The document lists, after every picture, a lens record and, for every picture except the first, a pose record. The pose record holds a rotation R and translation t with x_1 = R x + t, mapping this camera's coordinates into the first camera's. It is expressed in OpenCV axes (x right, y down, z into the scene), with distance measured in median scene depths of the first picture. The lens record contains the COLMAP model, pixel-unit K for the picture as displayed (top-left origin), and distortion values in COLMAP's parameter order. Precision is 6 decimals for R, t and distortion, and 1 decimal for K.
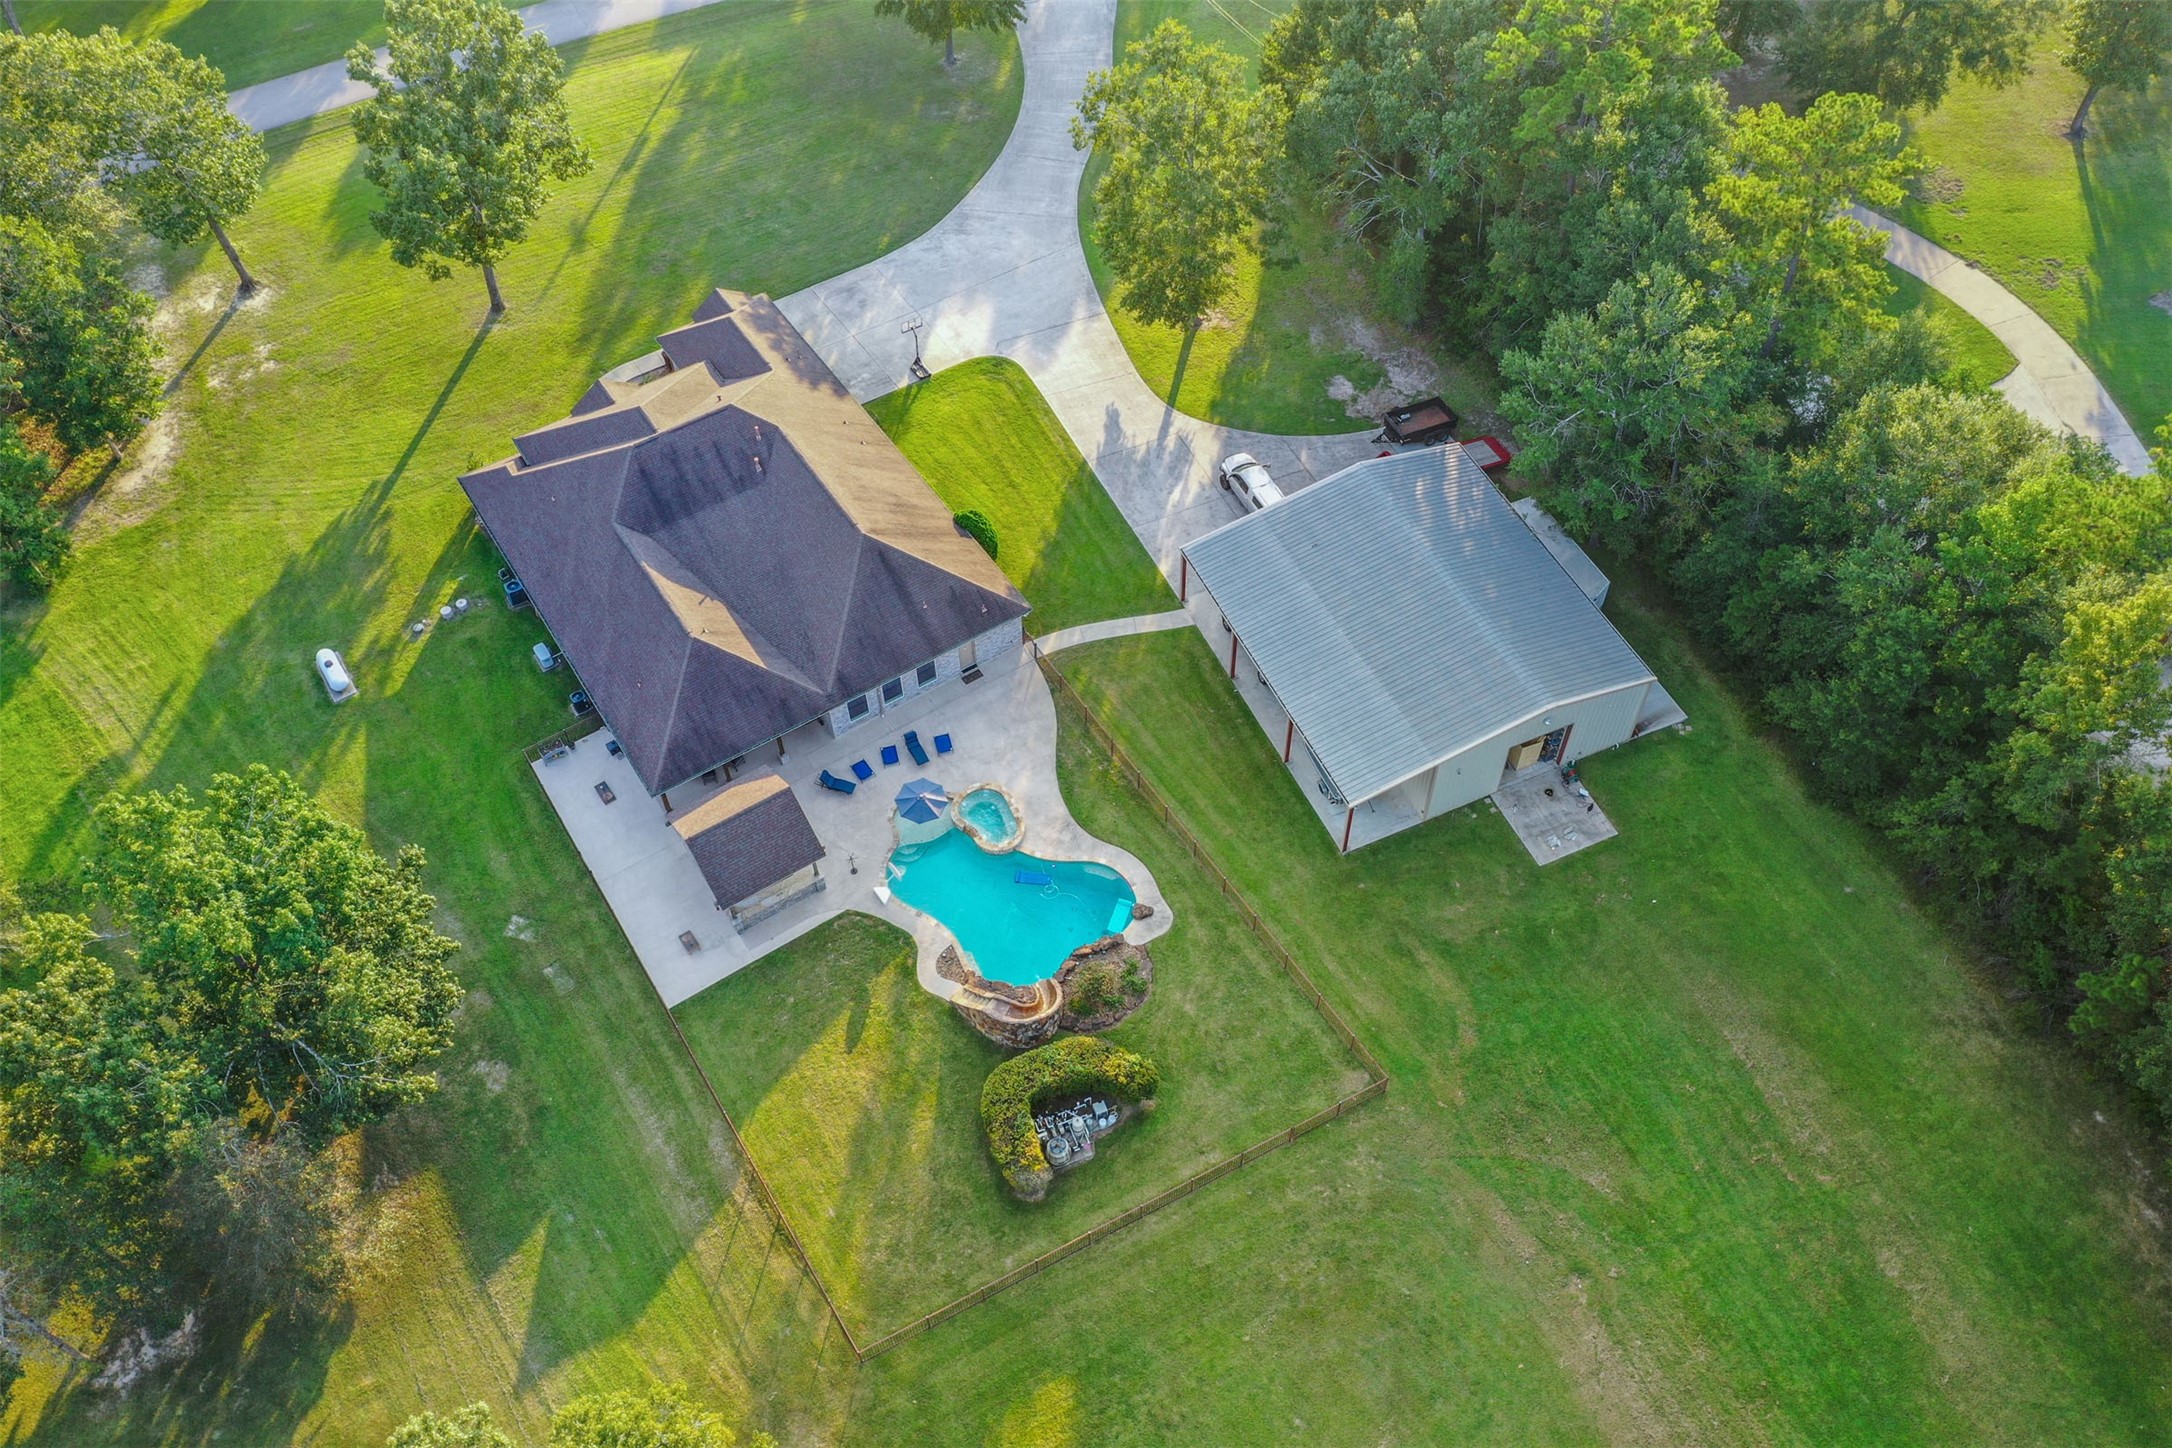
lens RADIAL K [[1720.6, 0, 1079.5], [0, 1720.6, 727.9], [0, 0, 1]] dist [0.021428, -0.004807]
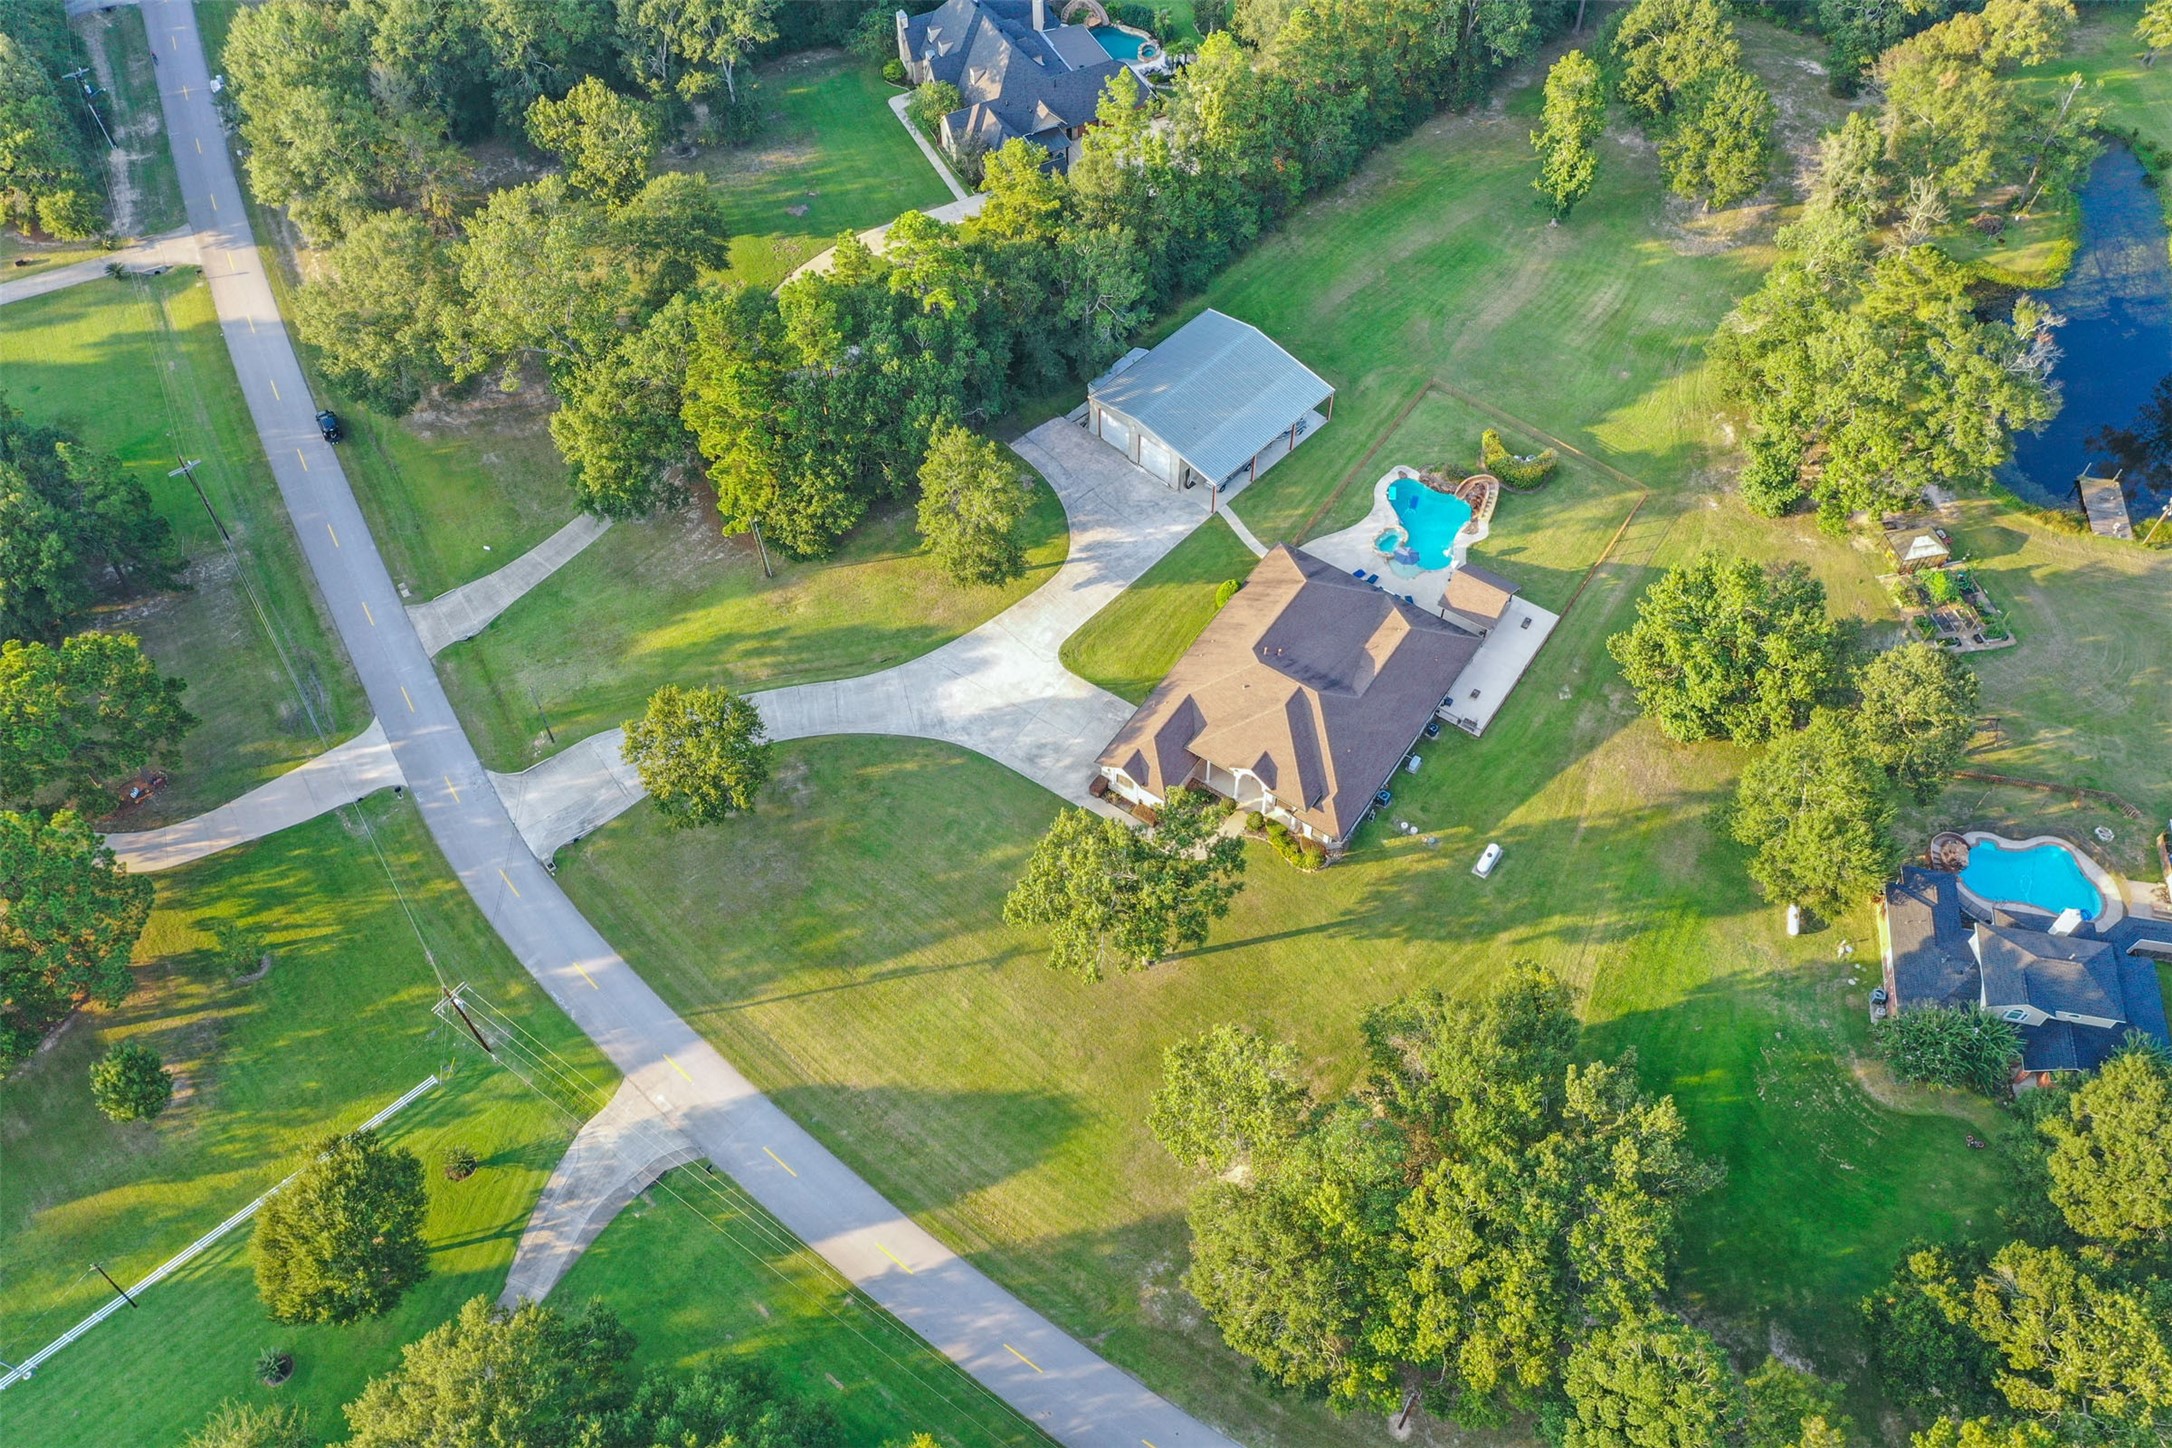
lens RADIAL K [[1720.6, 0, 1081.1], [0, 1720.6, 720.7], [0, 0, 1]] dist [0.021428, -0.004807]
pose [[-0.381713, -0.732676, 0.563454, -1.119359], [0.742493, 0.119984, 0.659021, -1.408923], [-0.550454, 0.669918, 0.498207, 0.336687]]
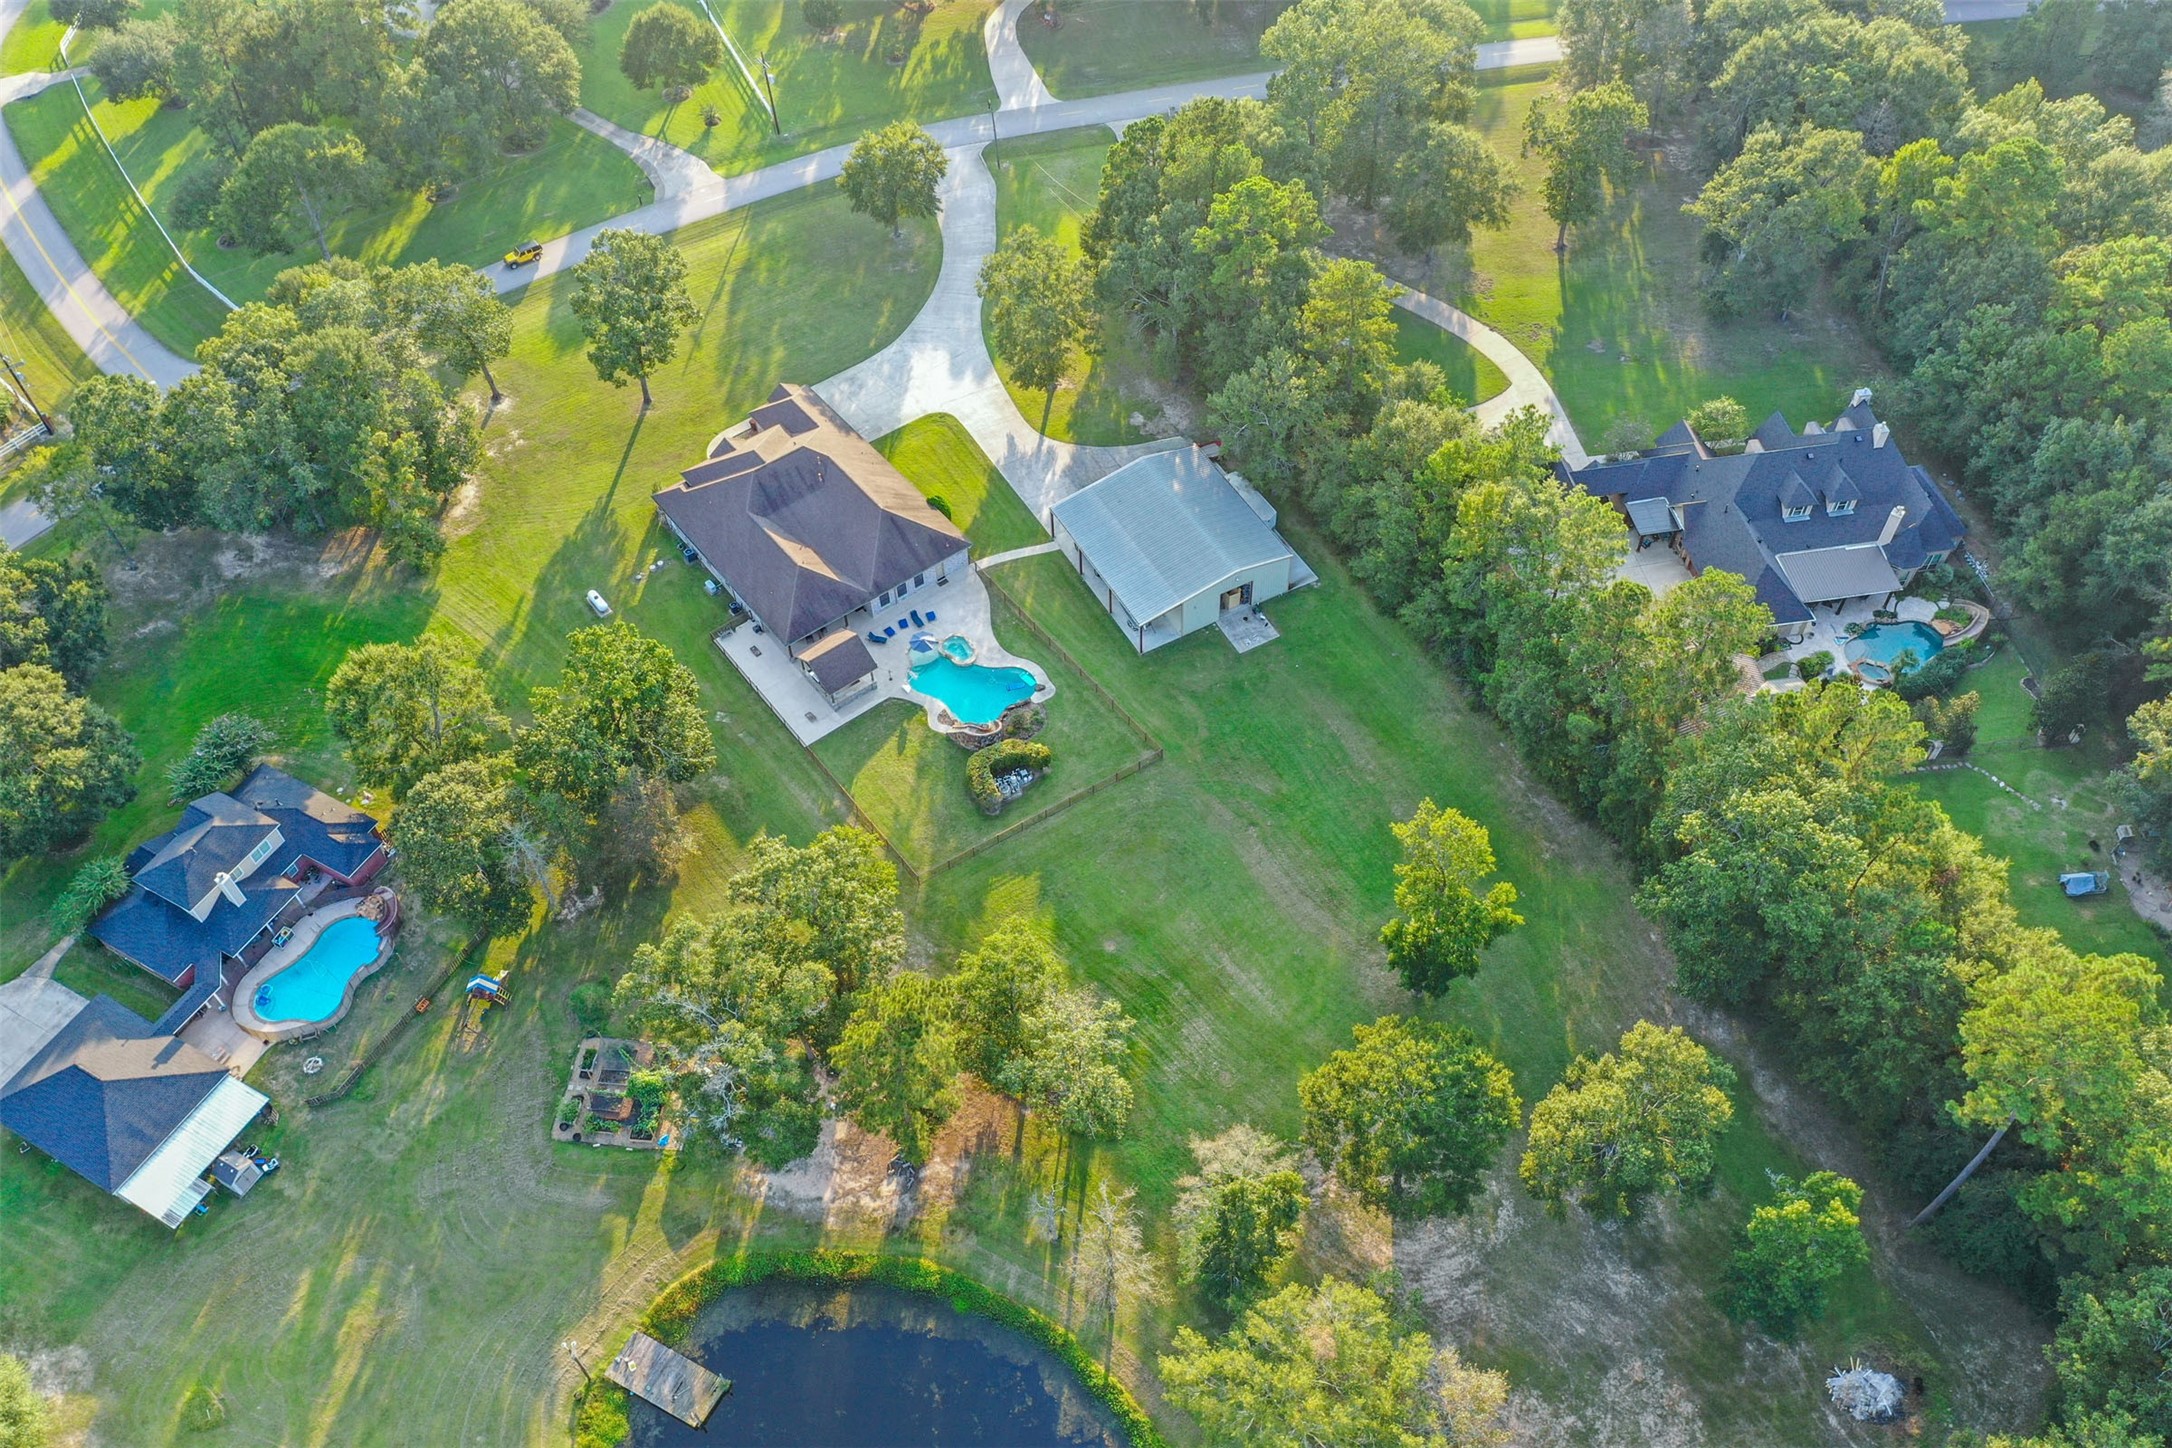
lens RADIAL K [[1720.6, 0, 1087.2], [0, 1720.6, 724.2], [0, 0, 1]] dist [0.021428, -0.004807]
pose [[0.996642, -0.066133, 0.048275, -0.006805], [0.067522, 0.997333, -0.027721, 0.189853], [-0.046313, 0.030888, 0.998449, -0.888950]]
